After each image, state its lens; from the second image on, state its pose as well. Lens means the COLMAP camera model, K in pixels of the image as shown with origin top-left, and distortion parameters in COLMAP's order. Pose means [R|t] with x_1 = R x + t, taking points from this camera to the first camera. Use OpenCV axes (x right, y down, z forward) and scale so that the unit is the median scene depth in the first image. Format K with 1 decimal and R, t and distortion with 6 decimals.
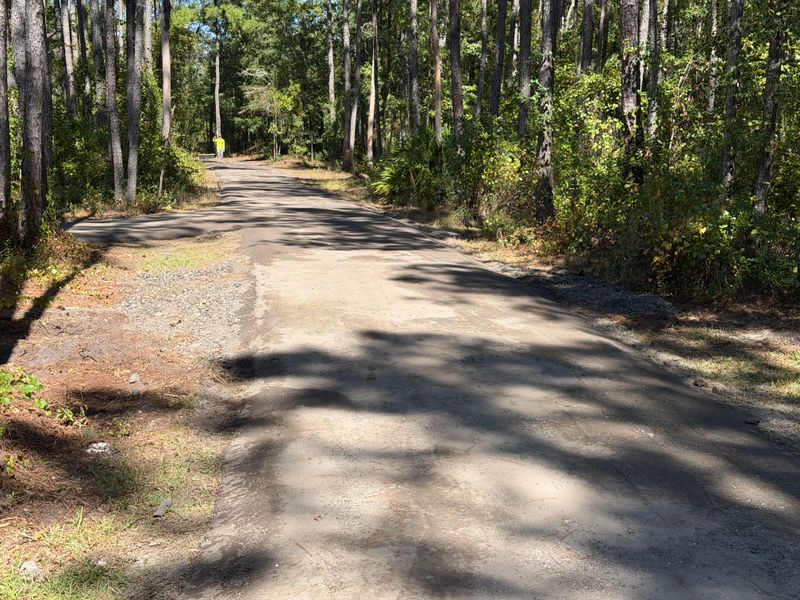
lens RADIAL K [[915.0, 0, 400.0], [0, 915.0, 300.0], [0, 0, 1]] dist [0.016531, 0.009883]
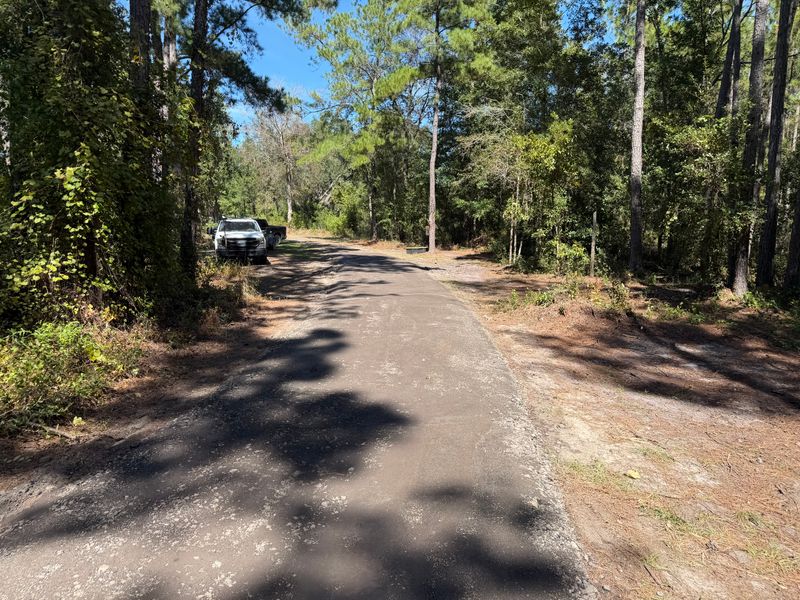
lens RADIAL K [[441.7, 0, 400.0], [0, 441.7, 300.0], [0, 0, 1]] dist [-0.043392, -0.000404]
pose [[0.939318, 0.063859, -0.337052, -0.108184], [-0.066202, 0.997796, 0.004551, -0.128773], [0.336599, 0.018039, 0.941475, 0.723029]]
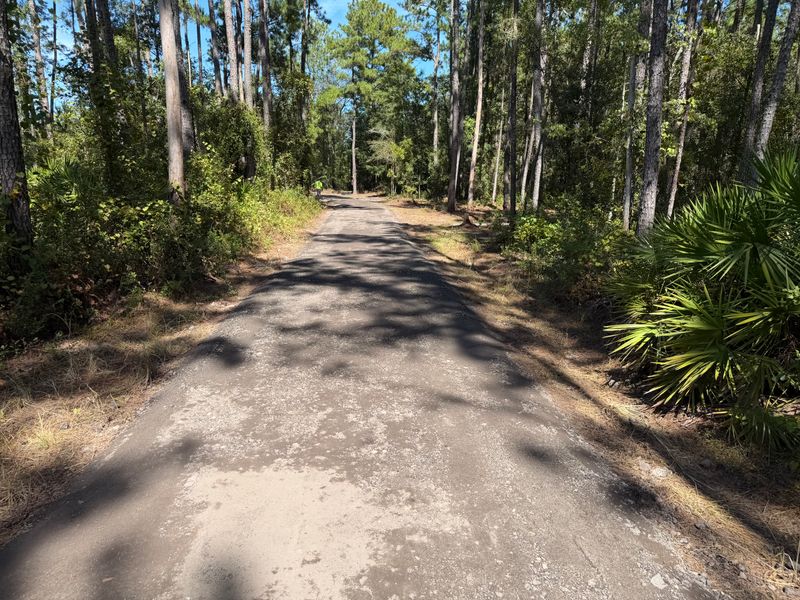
lens RADIAL K [[446.9, 0, 400.0], [0, 446.9, 300.0], [0, 0, 1]] dist [-0.000105, -0.000789]
pose [[0.991221, 0.036839, -0.126979, -0.034804], [-0.025384, 0.995556, 0.090681, -0.060901], [0.129755, -0.086662, 0.987752, 0.333333]]
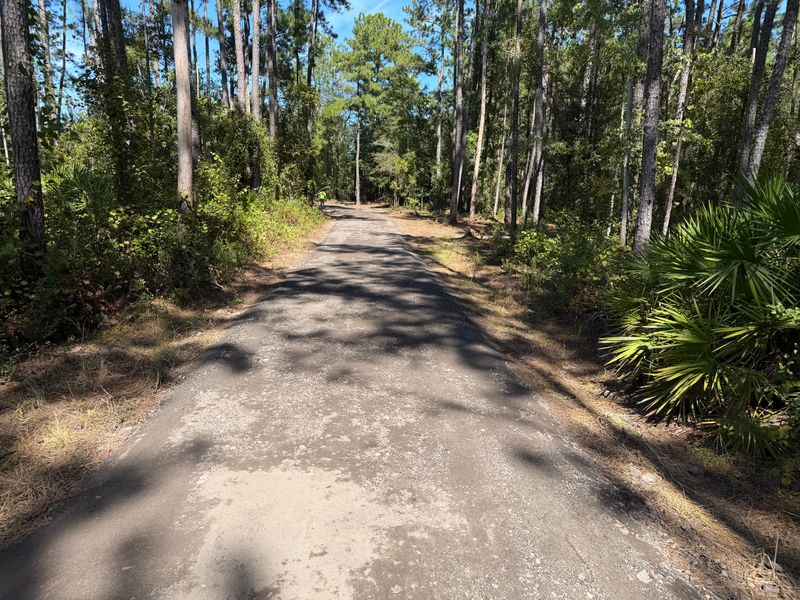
lens RADIAL K [[446.9, 0, 400.0], [0, 446.9, 300.0], [0, 0, 1]] dist [-0.000105, -0.000789]
pose [[0.990337, 0.049332, -0.129609, -0.034915], [-0.040846, 0.996894, 0.067340, -0.061096], [0.132528, -0.061396, 0.989276, 0.329768]]
